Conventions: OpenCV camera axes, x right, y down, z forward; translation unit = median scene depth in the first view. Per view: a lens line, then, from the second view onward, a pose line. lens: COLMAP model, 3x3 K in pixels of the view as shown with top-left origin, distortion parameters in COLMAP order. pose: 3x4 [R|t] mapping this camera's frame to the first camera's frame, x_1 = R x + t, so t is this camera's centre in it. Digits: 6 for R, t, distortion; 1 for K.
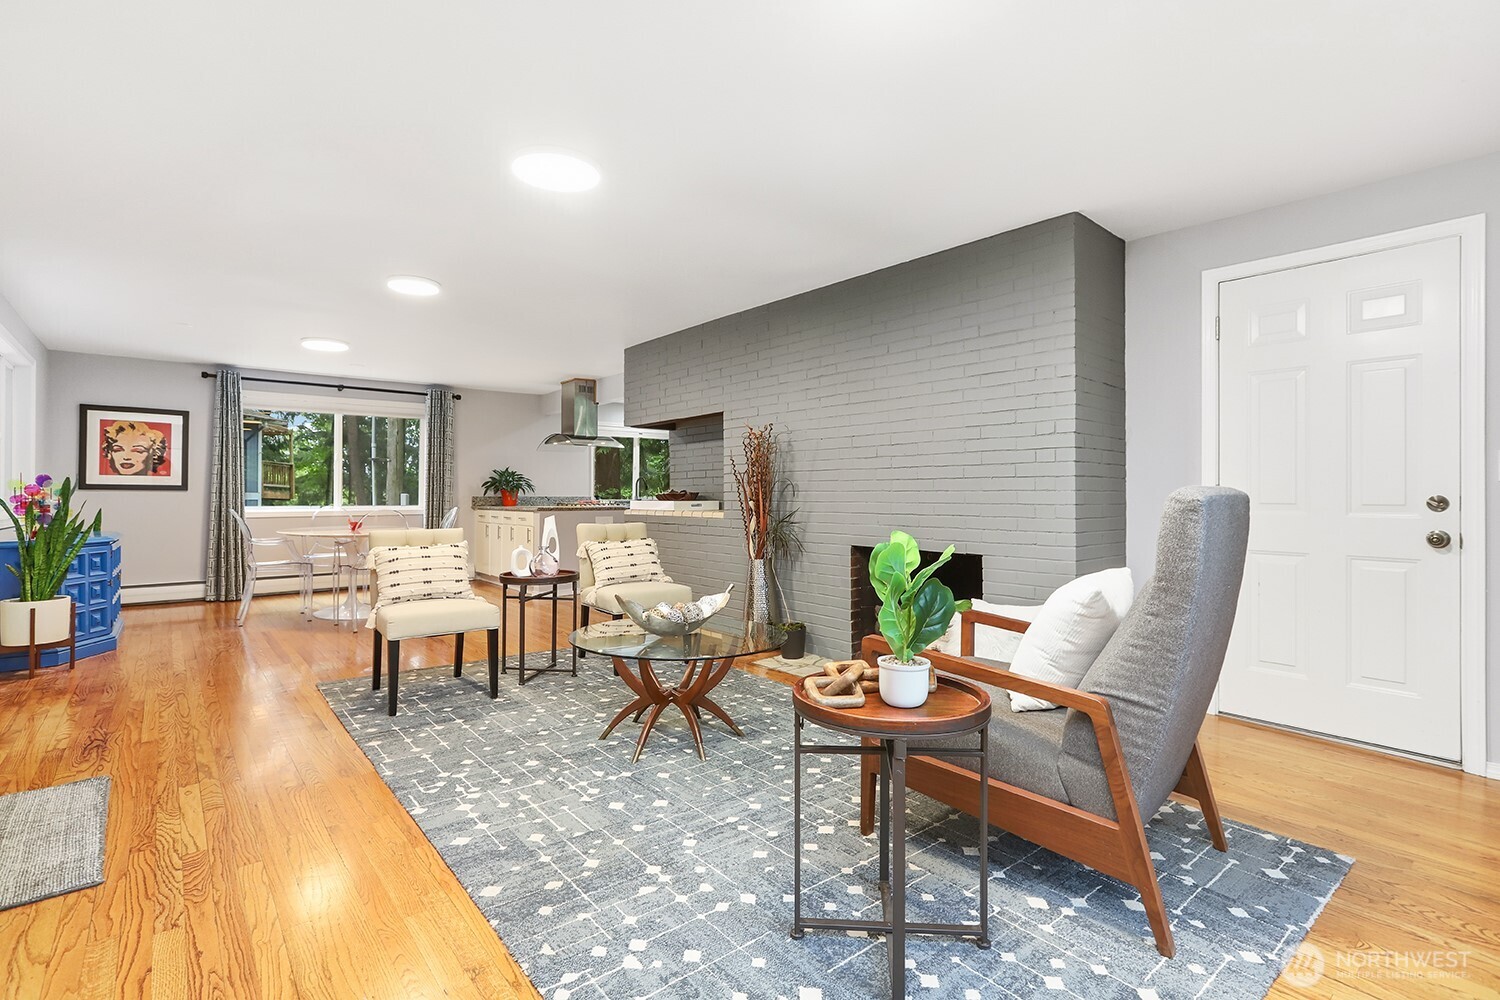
lens RADIAL K [[693.9, 0, 757.2], [0, 693.9, 482.4], [0, 0, 1]] dist [-0.000133, -0.000160]
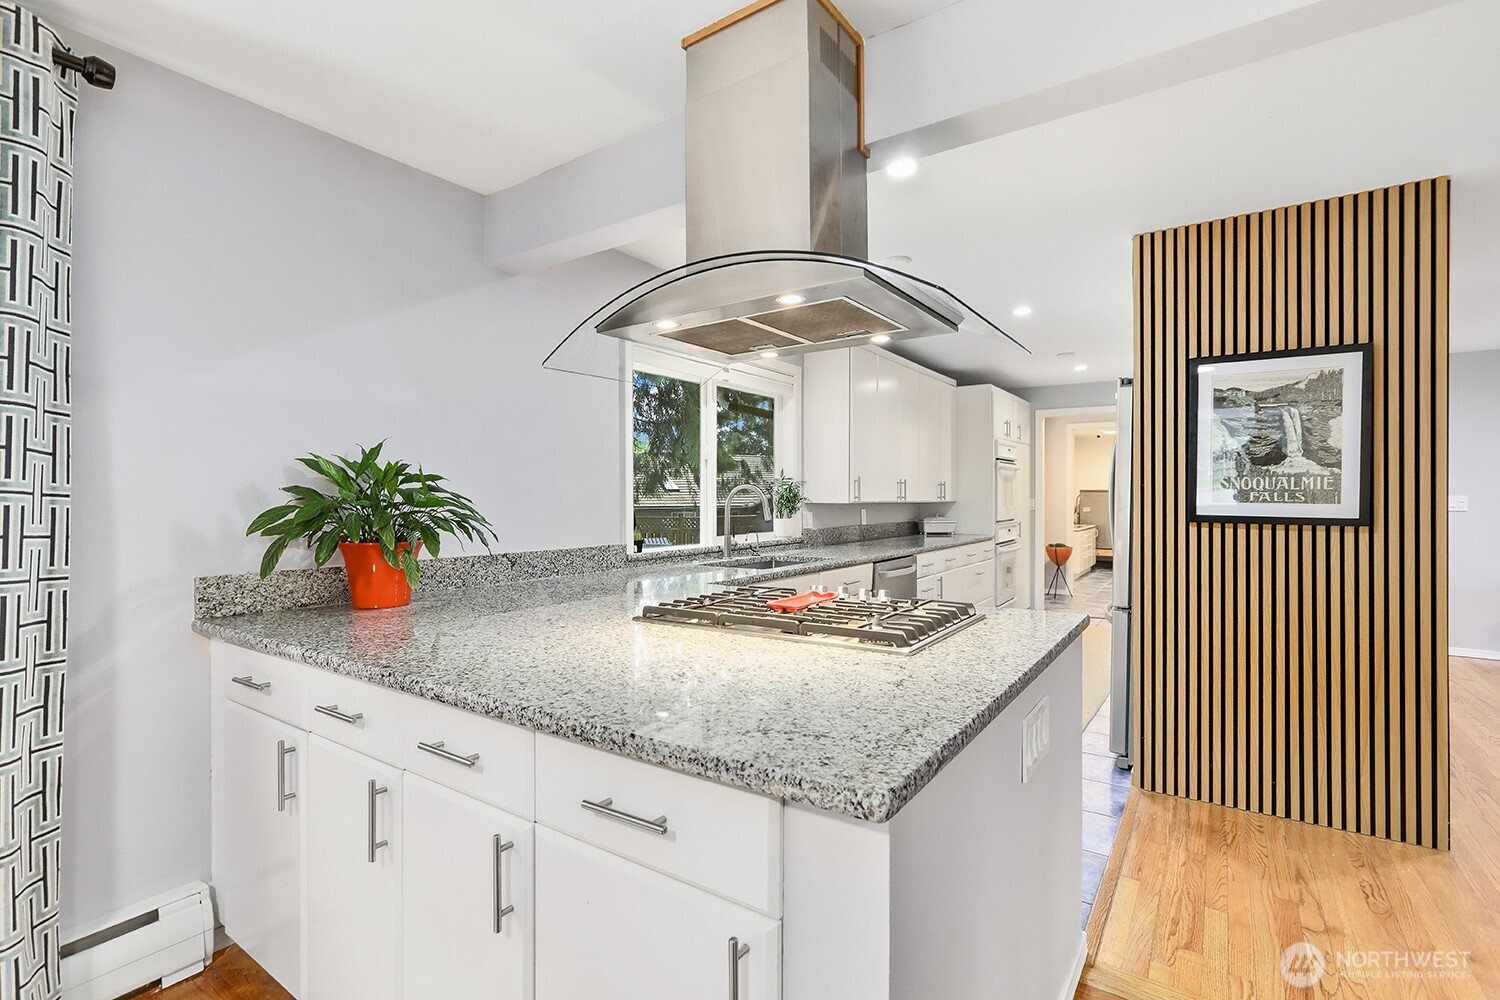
lens RADIAL K [[692.7, 0, 752.3], [0, 692.7, 503.1], [0, 0, 1]] dist [-0.002301, 0.000813]
pose [[0.963892, -0.003789, 0.266268, -0.377245], [-0.003557, 0.999626, 0.027099, -0.011263], [-0.266271, -0.027067, 0.963518, 0.936687]]
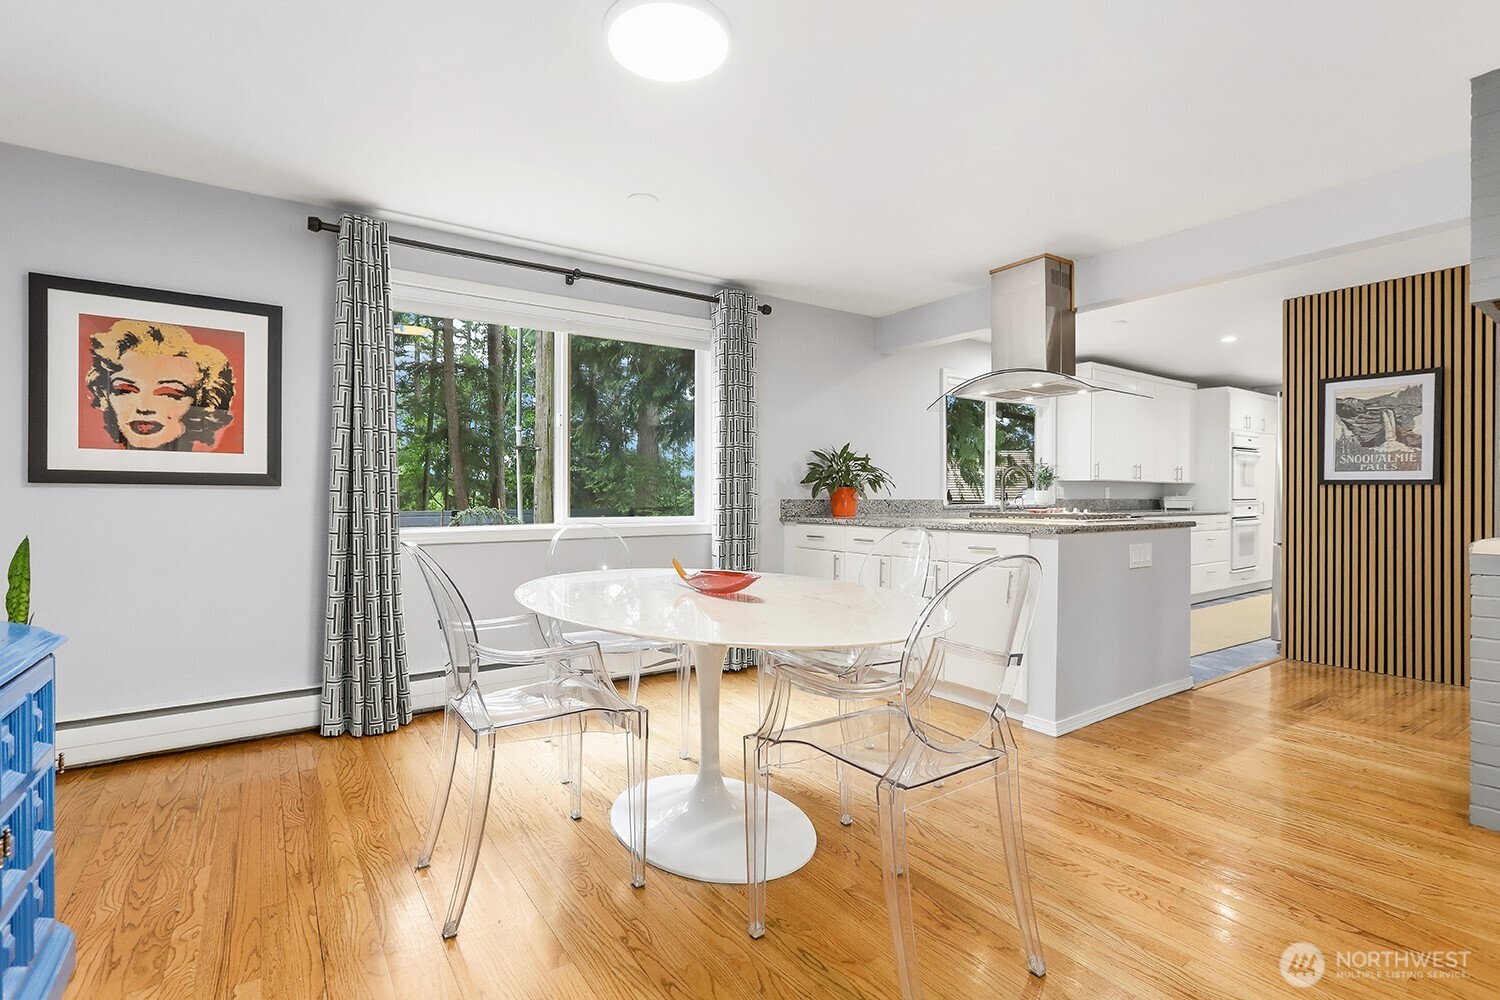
lens RADIAL K [[692.7, 0, 763.1], [0, 692.7, 493.5], [0, 0, 1]] dist [-0.002301, 0.000813]
pose [[0.996600, 0.002683, -0.082344, -0.476916], [-0.001390, 0.999875, 0.015762, 0.009084], [0.082376, -0.015594, 0.996479, 0.584548]]
